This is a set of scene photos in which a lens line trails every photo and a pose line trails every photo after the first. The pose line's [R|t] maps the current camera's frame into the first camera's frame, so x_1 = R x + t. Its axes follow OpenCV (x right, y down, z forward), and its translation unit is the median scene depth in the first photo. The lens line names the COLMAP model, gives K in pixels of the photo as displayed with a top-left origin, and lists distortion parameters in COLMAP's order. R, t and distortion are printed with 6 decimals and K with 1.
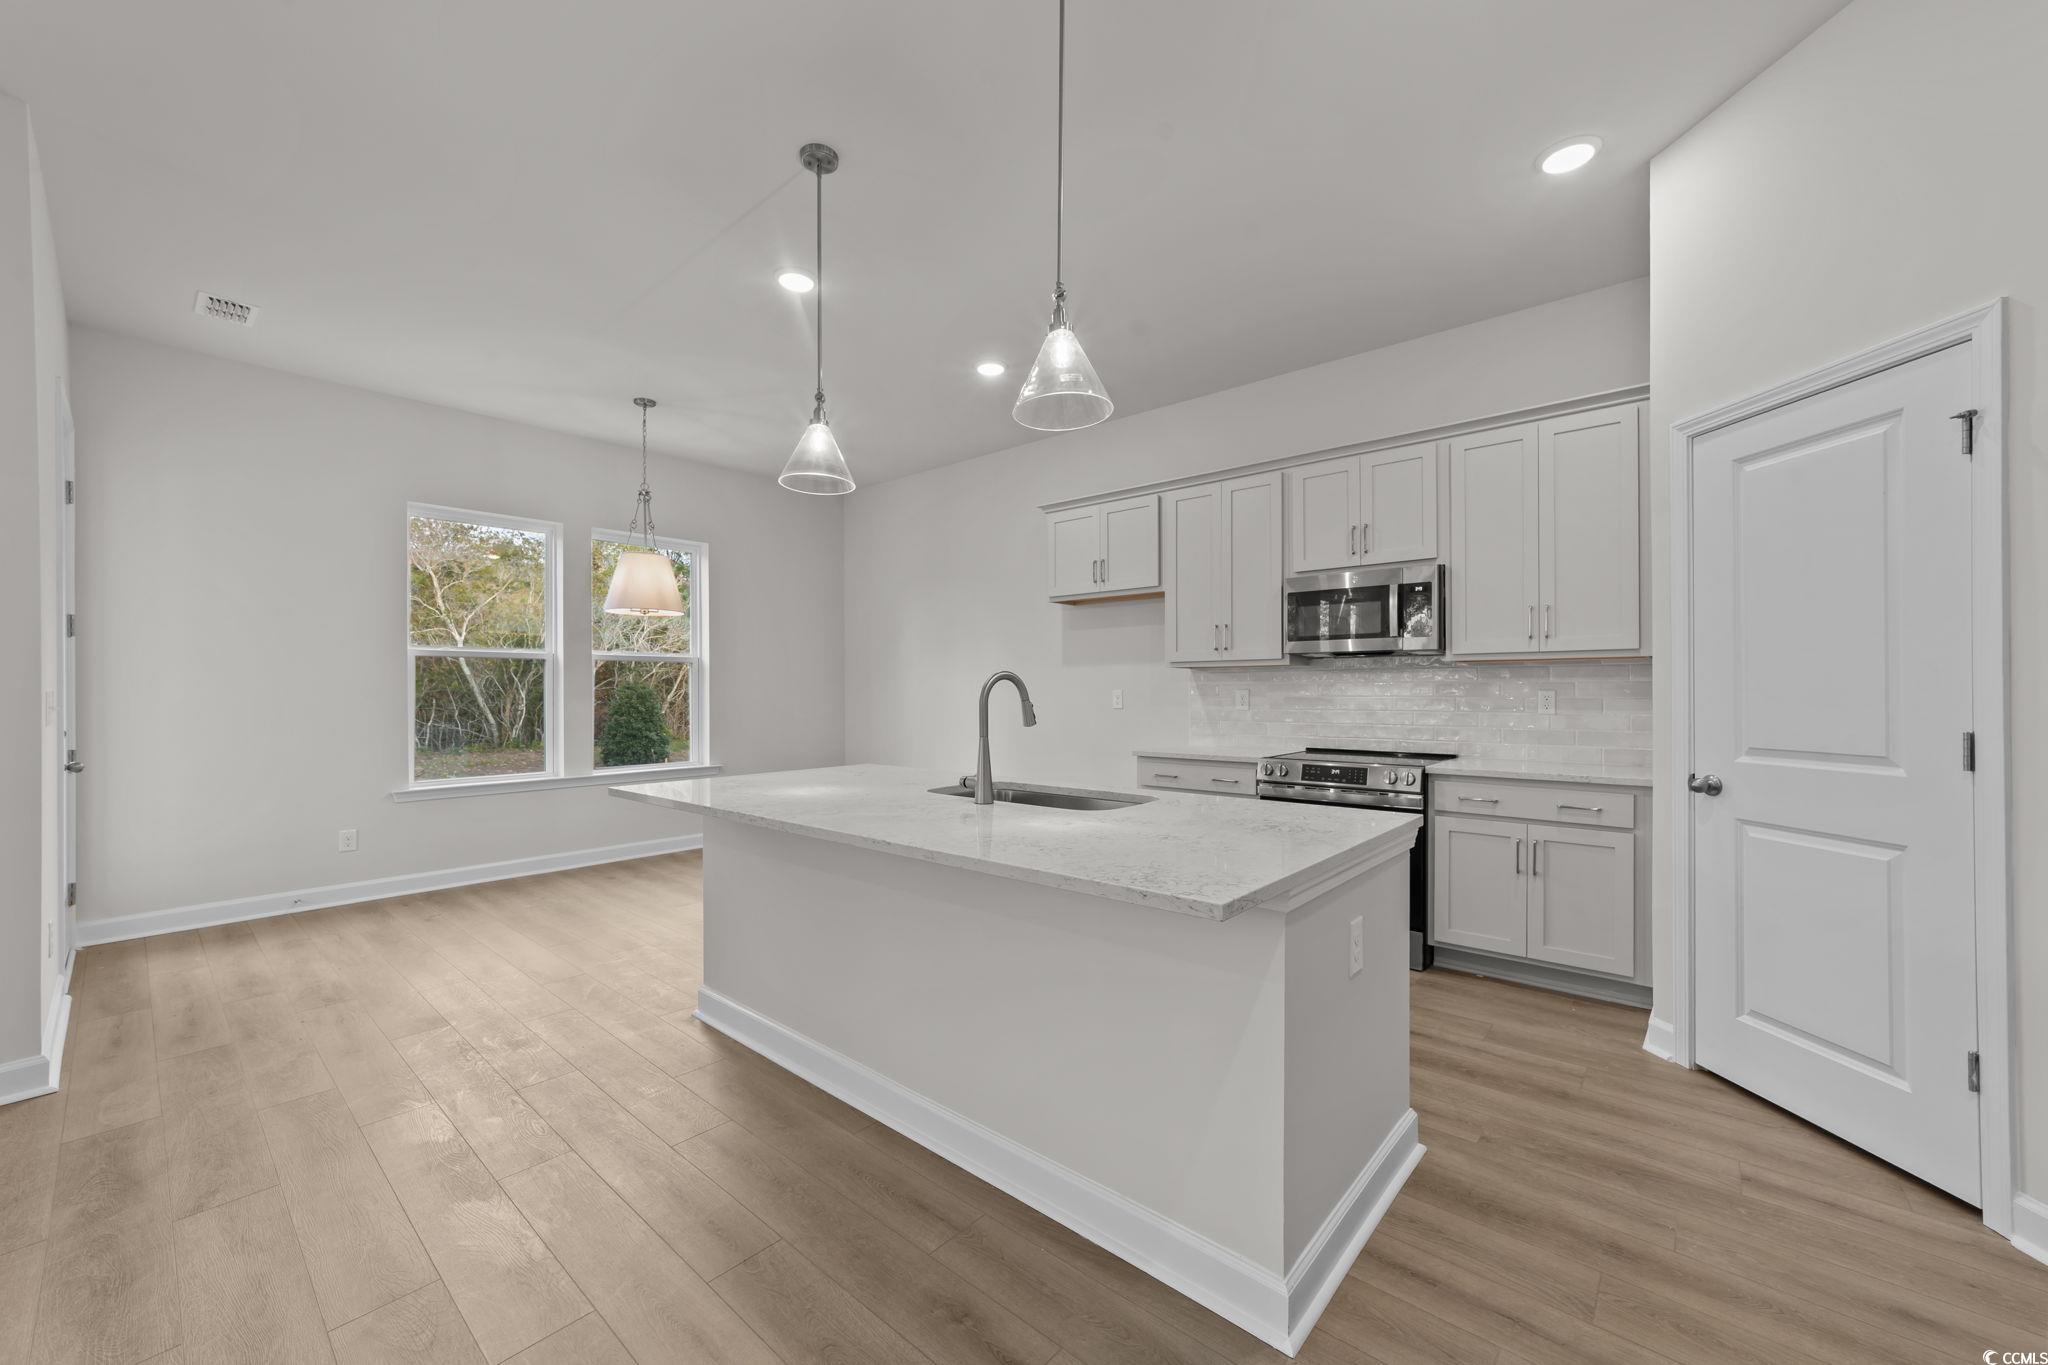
lens RADIAL K [[781.6, 0, 1023.3], [0, 781.6, 688.7], [0, 0, 1]] dist [-0.006454, 0.001519]
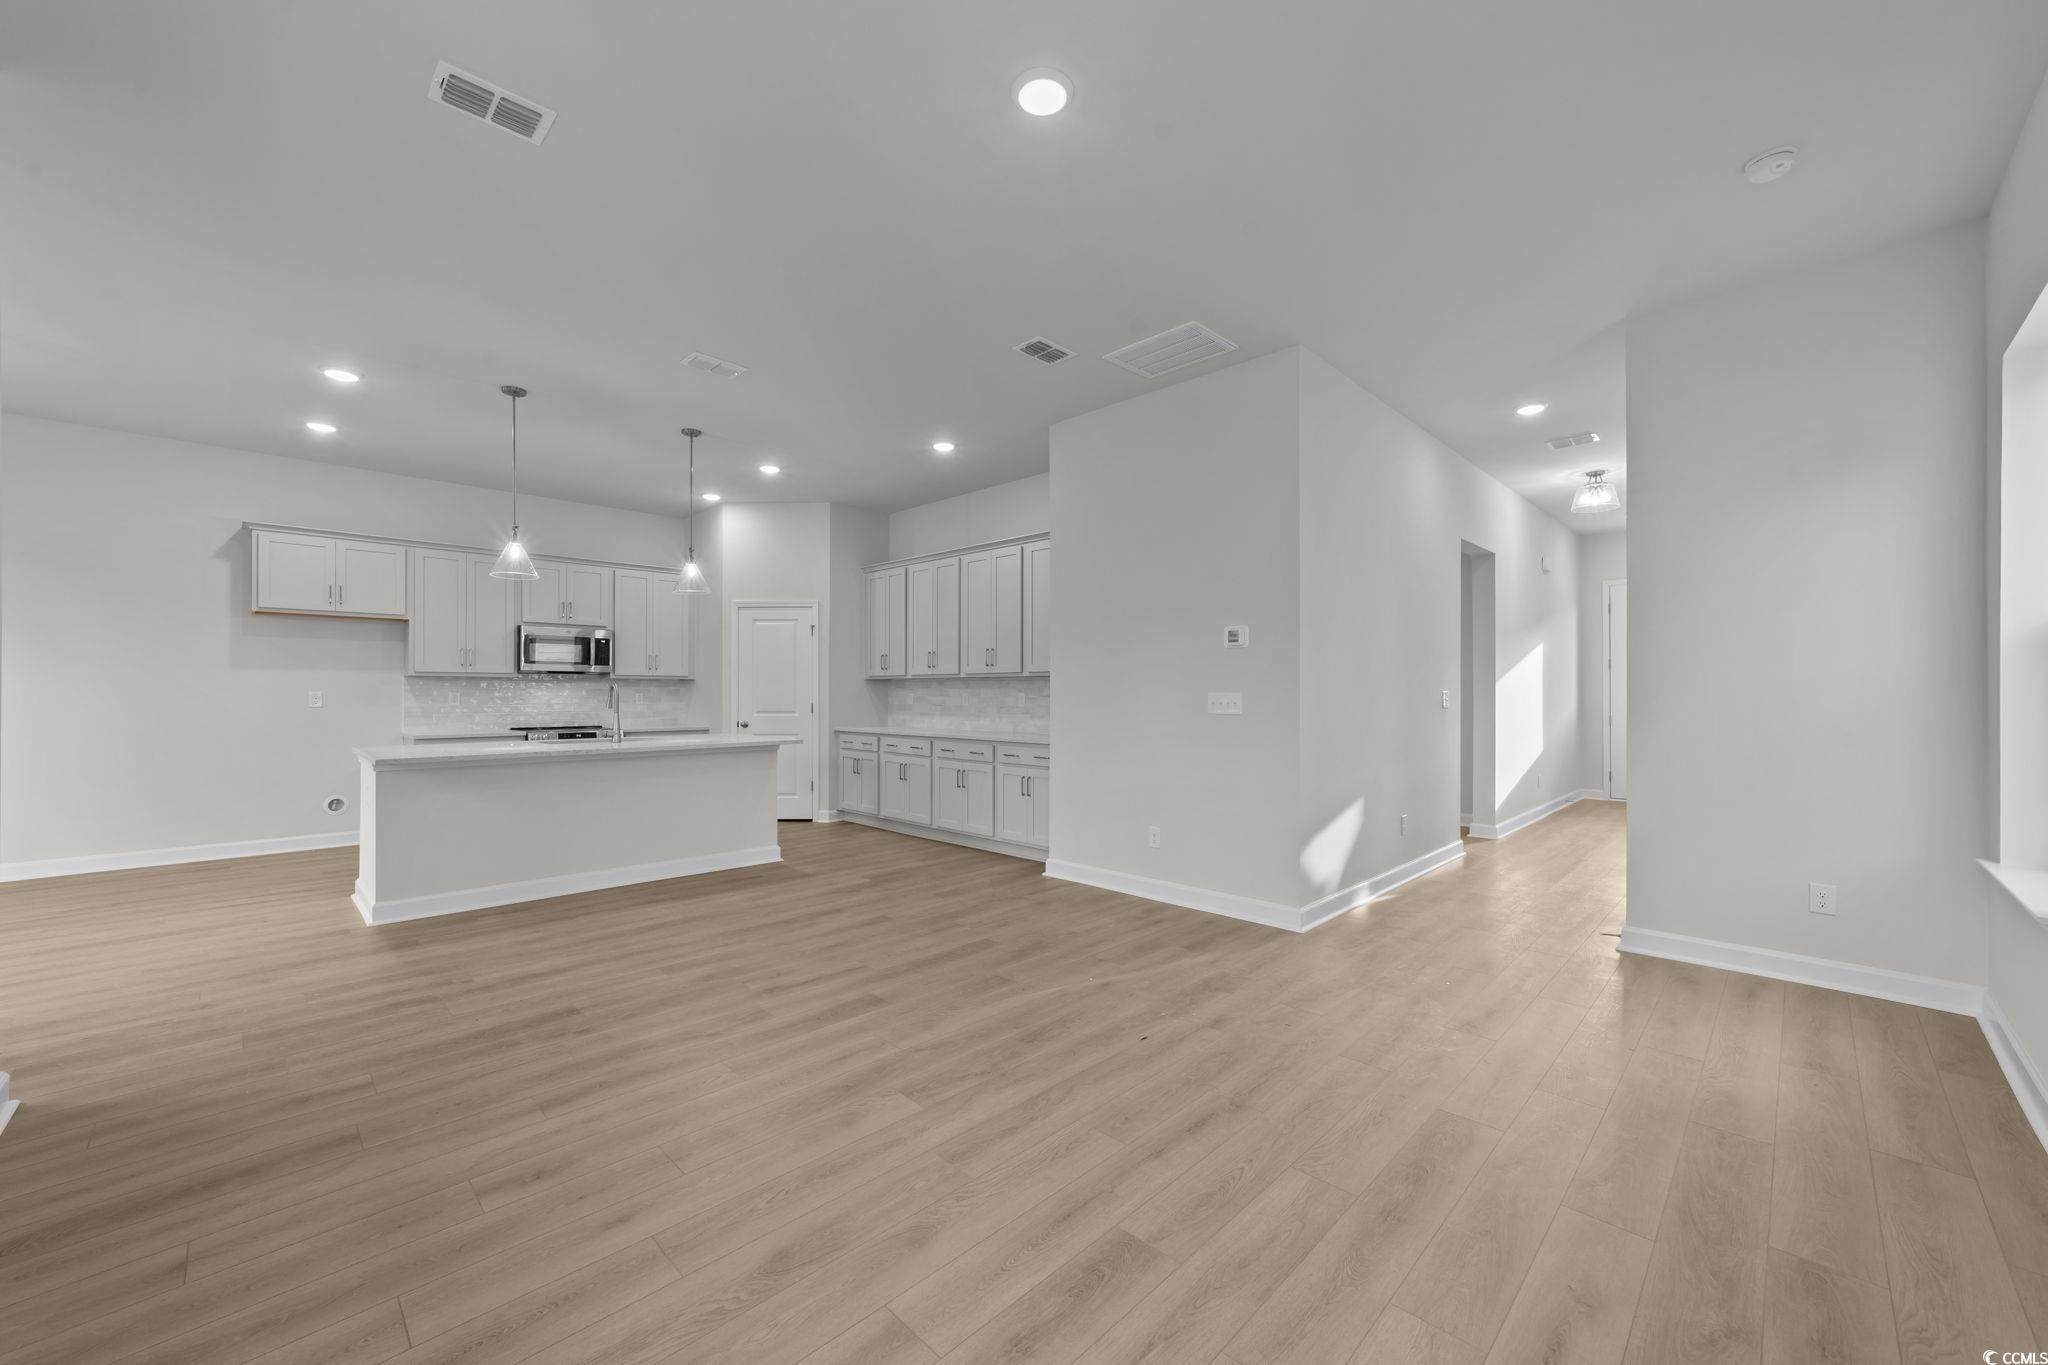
lens RADIAL K [[781.6, 0, 1020.7], [0, 781.6, 686.5], [0, 0, 1]] dist [-0.006454, 0.001519]
pose [[0.075198, 0.010952, 0.997108, -1.381209], [-0.003420, 0.999937, -0.010726, 0.003476], [-0.997163, -0.002603, 0.075231, -0.200490]]
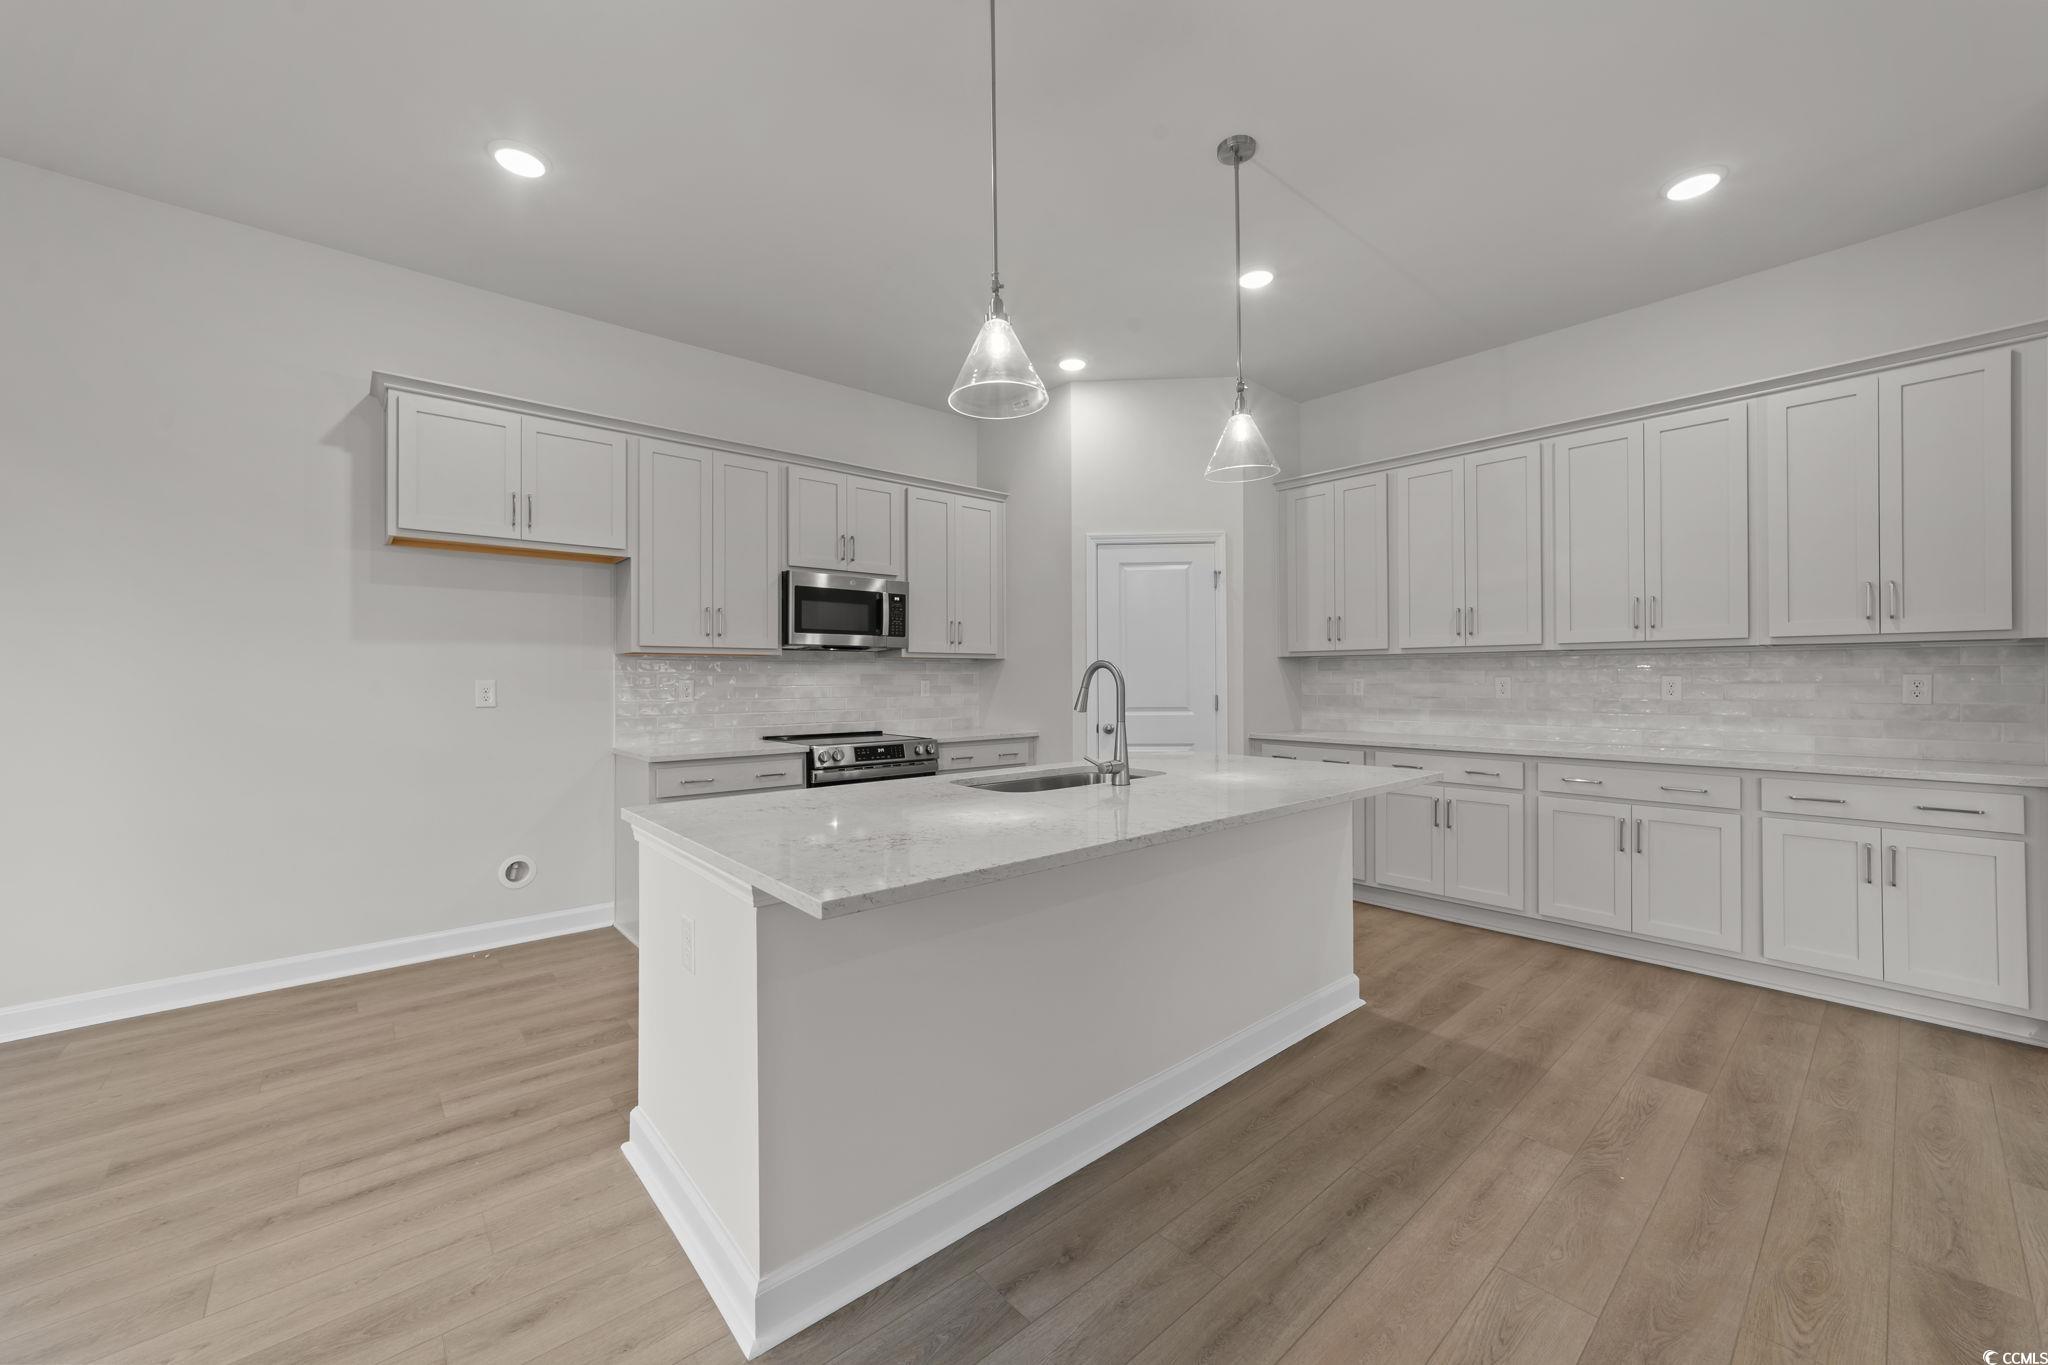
lens RADIAL K [[781.6, 0, 1028.7], [0, 781.6, 666.1], [0, 0, 1]] dist [-0.006454, 0.001519]
pose [[0.140065, 0.017612, 0.989986, -0.708238], [0.001015, 0.999839, -0.017931, 0.002879], [-0.990142, 0.003516, 0.140025, 0.616220]]
